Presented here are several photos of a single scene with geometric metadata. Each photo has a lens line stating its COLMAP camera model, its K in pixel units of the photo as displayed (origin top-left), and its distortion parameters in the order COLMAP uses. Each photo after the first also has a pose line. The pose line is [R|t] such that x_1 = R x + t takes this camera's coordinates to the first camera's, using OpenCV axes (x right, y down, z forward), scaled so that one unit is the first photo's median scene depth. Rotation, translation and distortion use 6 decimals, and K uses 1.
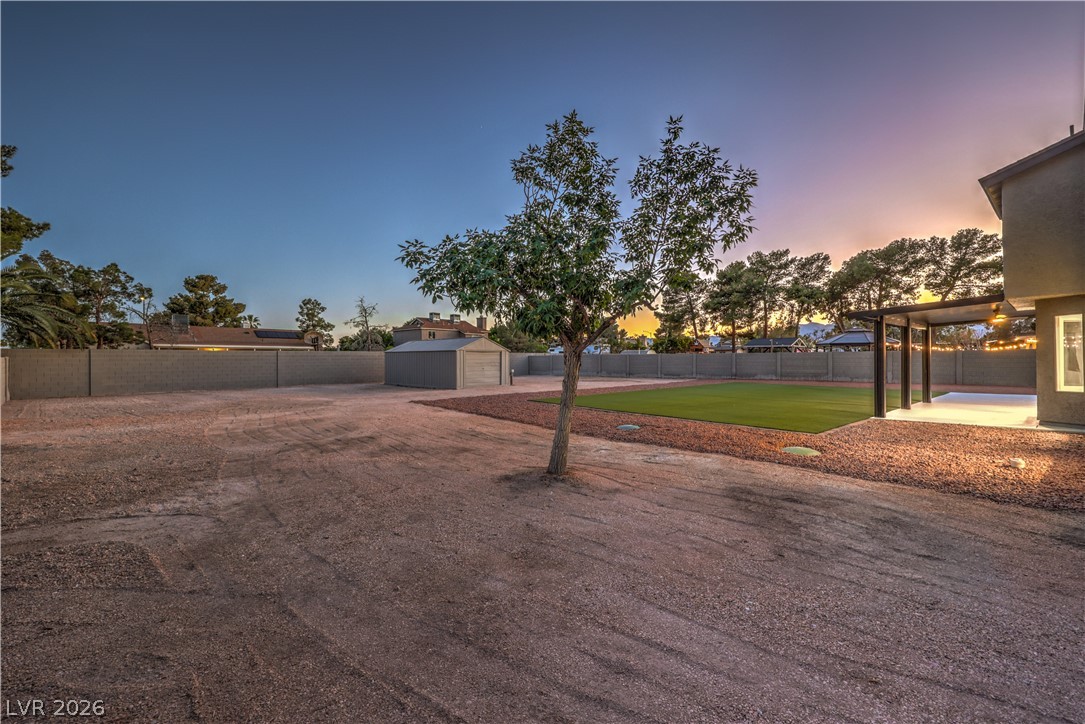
lens RADIAL K [[442.1, 0, 538.8], [0, 442.1, 358.7], [0, 0, 1]] dist [0.001705, -0.000598]
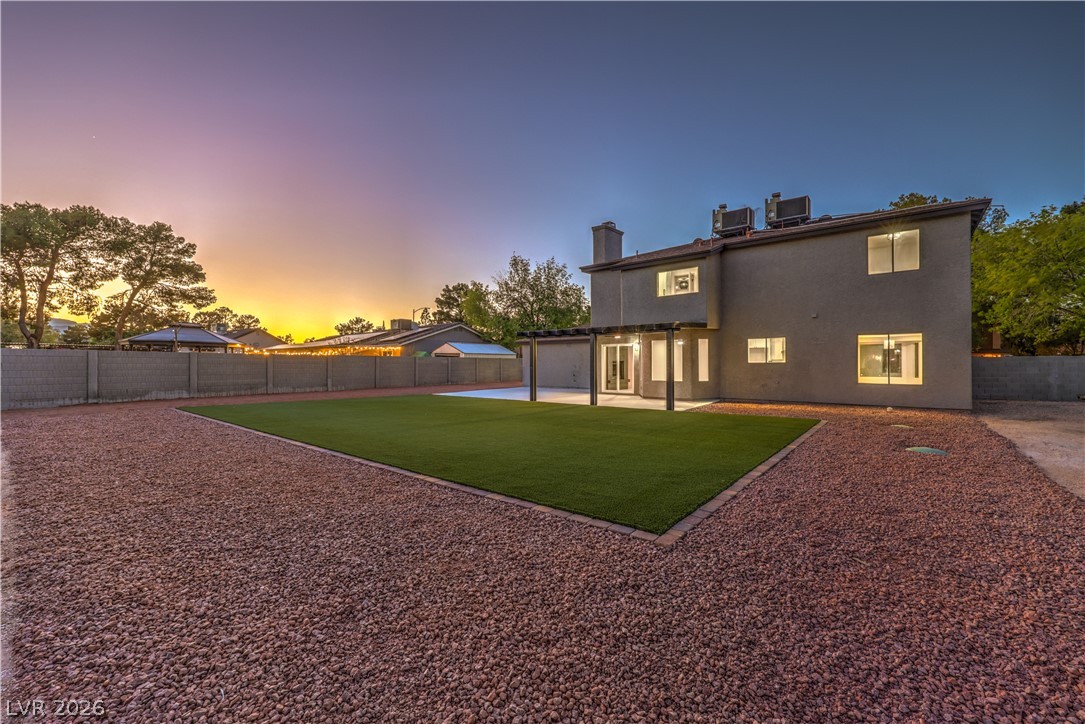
lens RADIAL K [[442.1, 0, 540.9], [0, 442.1, 362.9], [0, 0, 1]] dist [0.001705, -0.000598]
pose [[-0.214157, 0.012631, 0.976718, -0.079784], [0.000624, 0.999918, -0.012794, 0.005936], [-0.976799, -0.002131, -0.214147, 0.442461]]
